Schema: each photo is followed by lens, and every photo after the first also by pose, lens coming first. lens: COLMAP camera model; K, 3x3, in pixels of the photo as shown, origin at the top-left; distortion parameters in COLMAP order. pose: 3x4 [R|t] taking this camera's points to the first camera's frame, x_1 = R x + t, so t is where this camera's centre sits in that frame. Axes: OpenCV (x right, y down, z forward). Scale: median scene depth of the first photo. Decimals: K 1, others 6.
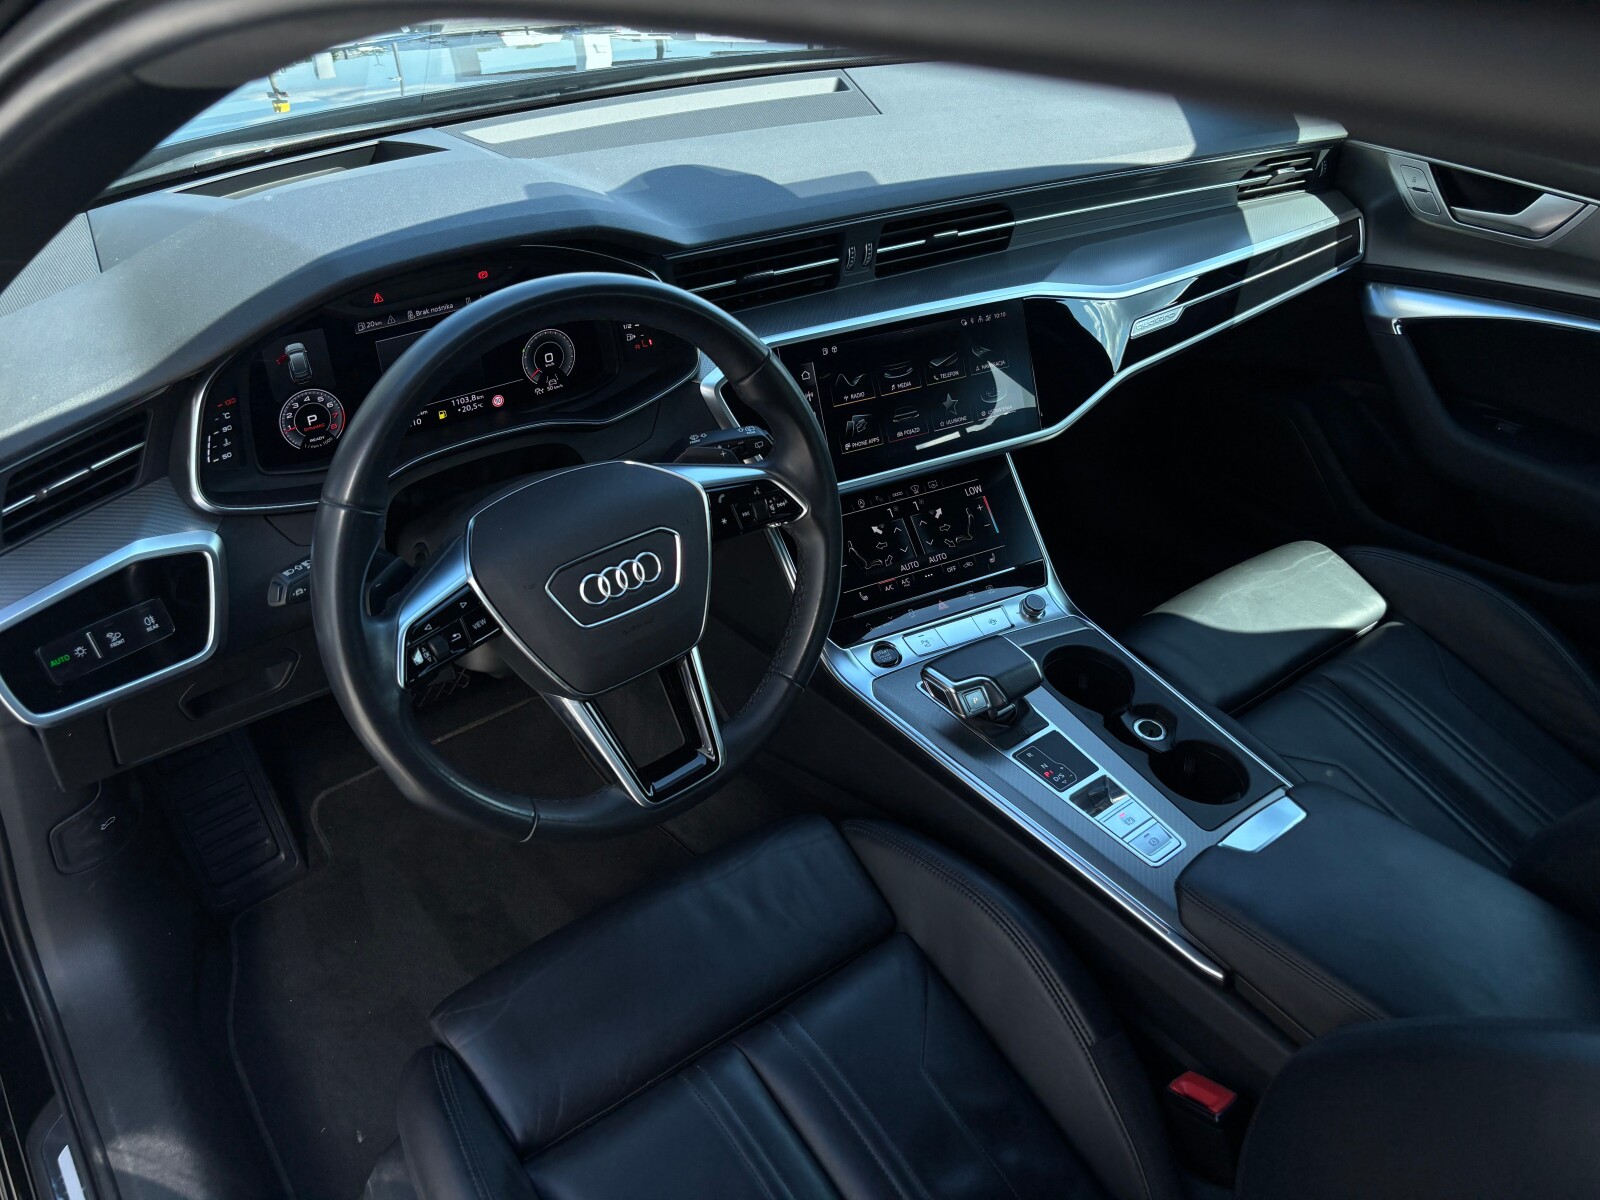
lens RADIAL K [[1221.3, 0, 806.9], [0, 1221.3, 621.8], [0, 0, 1]] dist [0.020809, -0.029779]
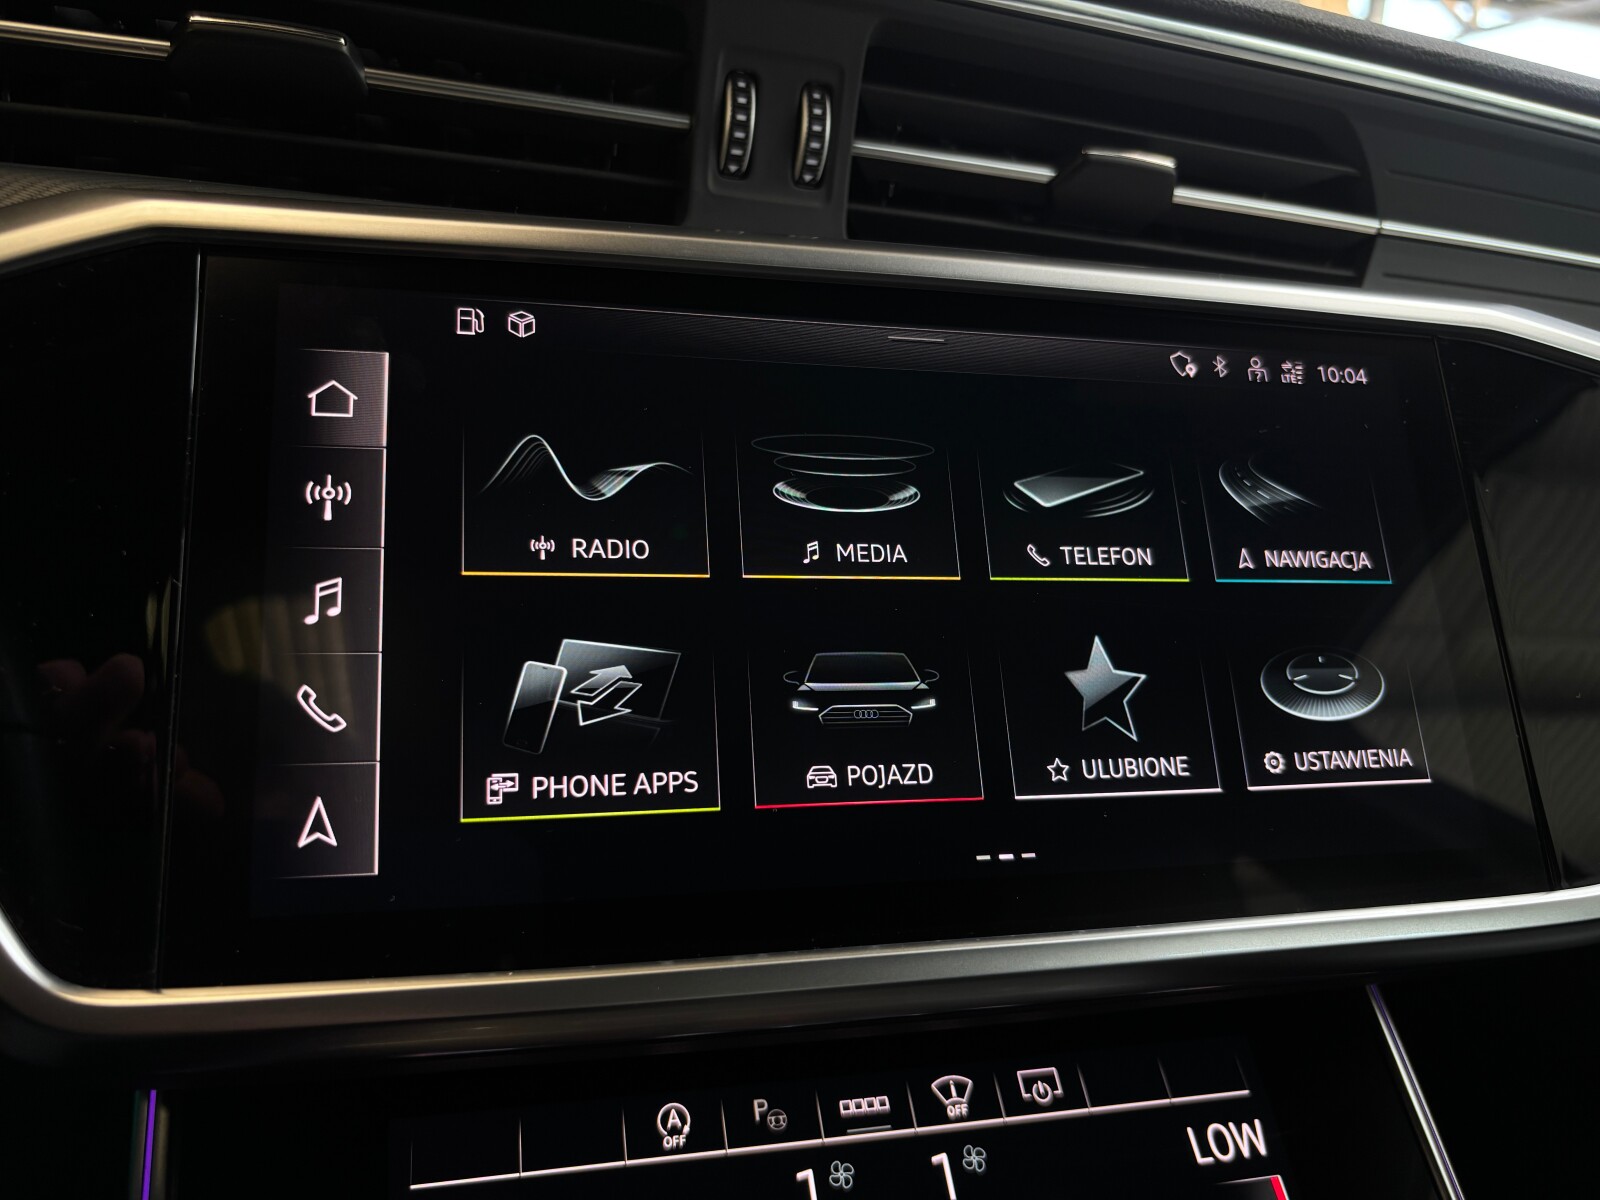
lens RADIAL K [[1221.3, 0, 802.6], [0, 1221.3, 606.7], [0, 0, 1]] dist [0.020809, -0.029779]
pose [[0.971087, 0.062848, -0.230306, 0.113491], [-0.159837, 0.887744, -0.431698, -0.091117], [0.177321, 0.456028, 0.872122, 0.796556]]
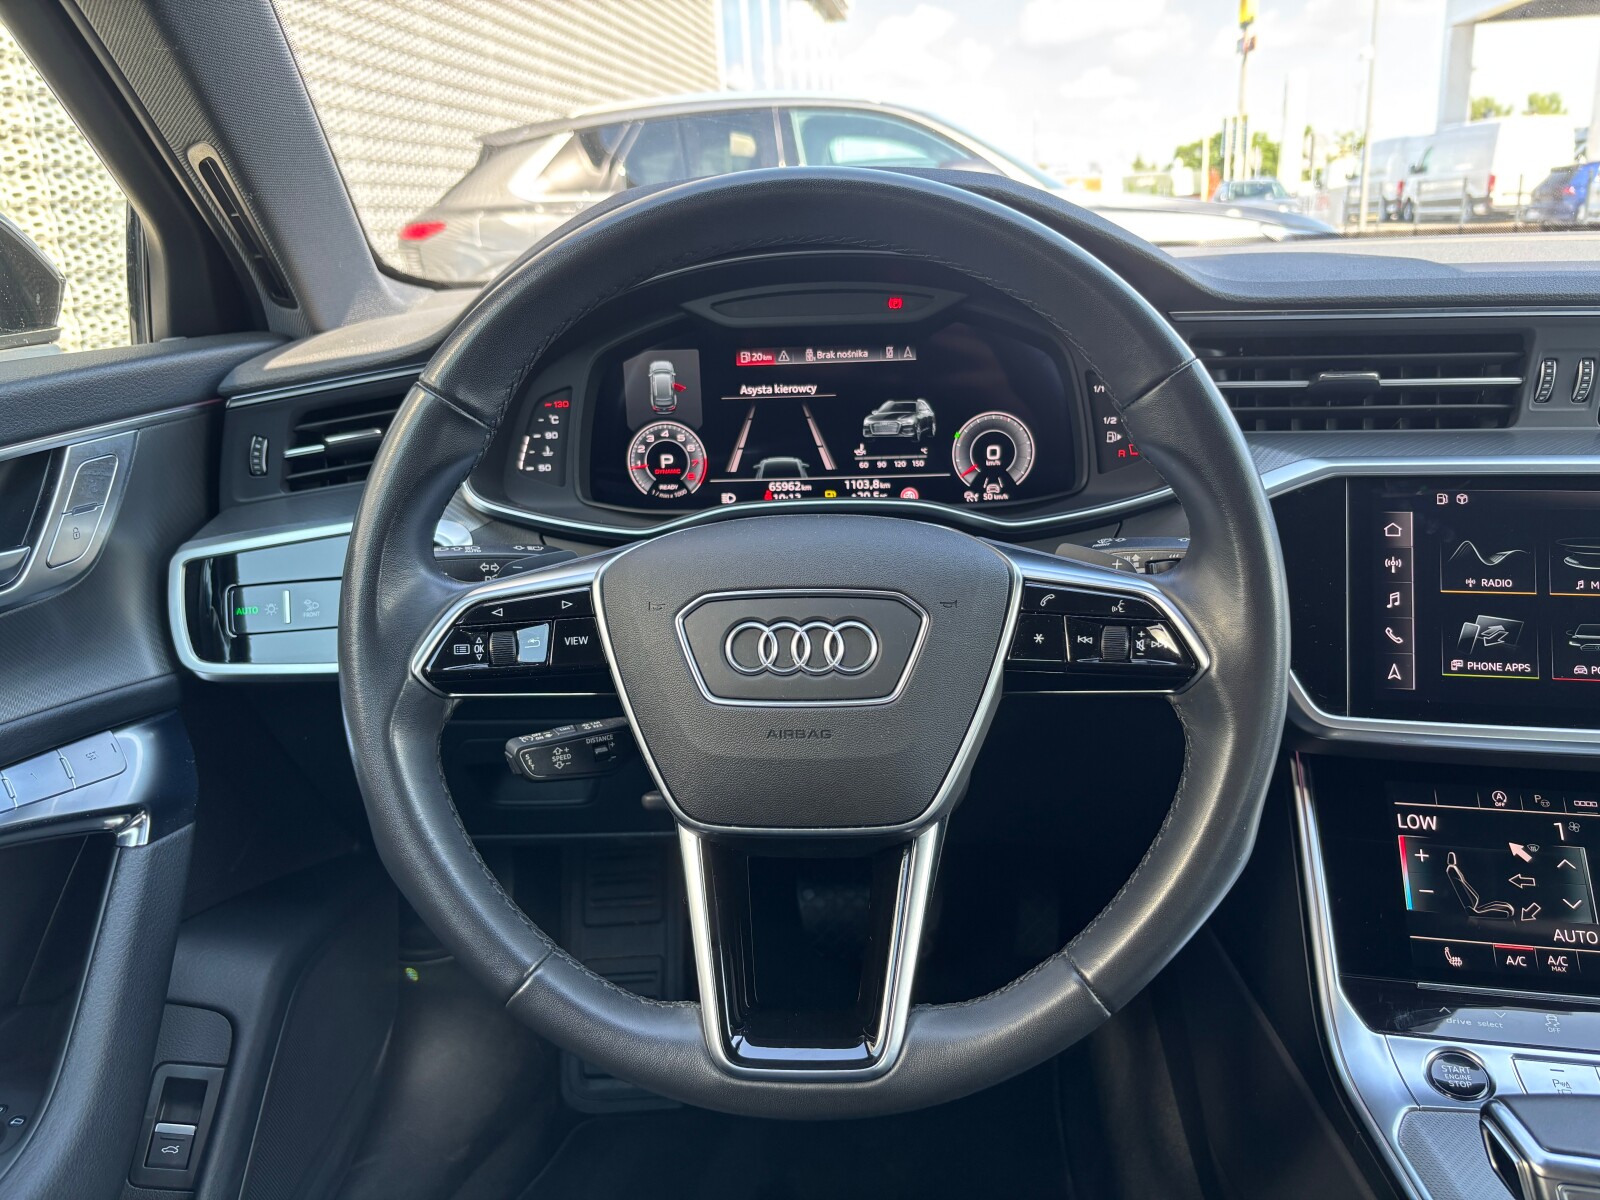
lens RADIAL K [[1221.3, 0, 800.7], [0, 1221.3, 604.5], [0, 0, 1]] dist [0.020809, -0.029779]
pose [[0.744886, 0.132098, -0.653983, 0.164701], [-0.345439, 0.914954, -0.208643, 0.048699], [0.570803, 0.381326, 0.727168, 0.393716]]
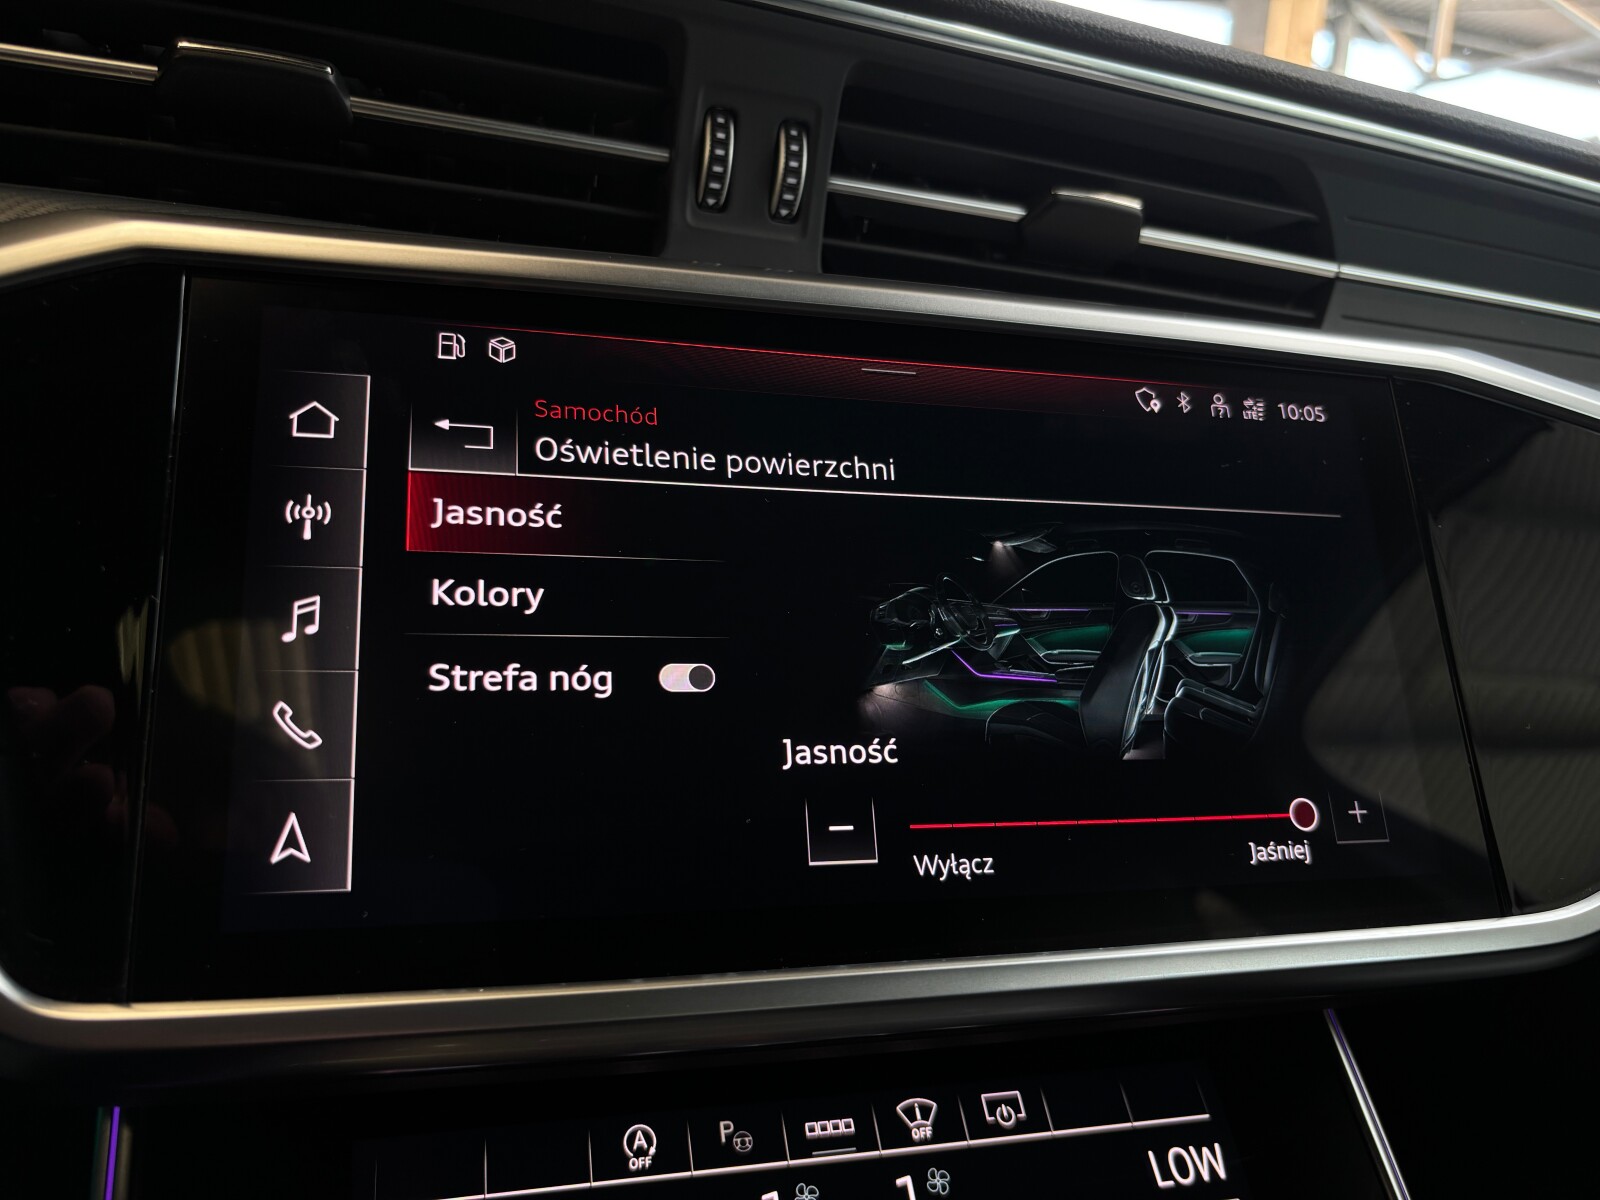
lens RADIAL K [[1221.3, 0, 798.7], [0, 1221.3, 609.8], [0, 0, 1]] dist [0.020809, -0.029779]
pose [[0.975286, 0.069490, -0.209733, 0.113700], [-0.160277, 0.875896, -0.455102, -0.088572], [0.152079, 0.477470, 0.865387, 0.793874]]
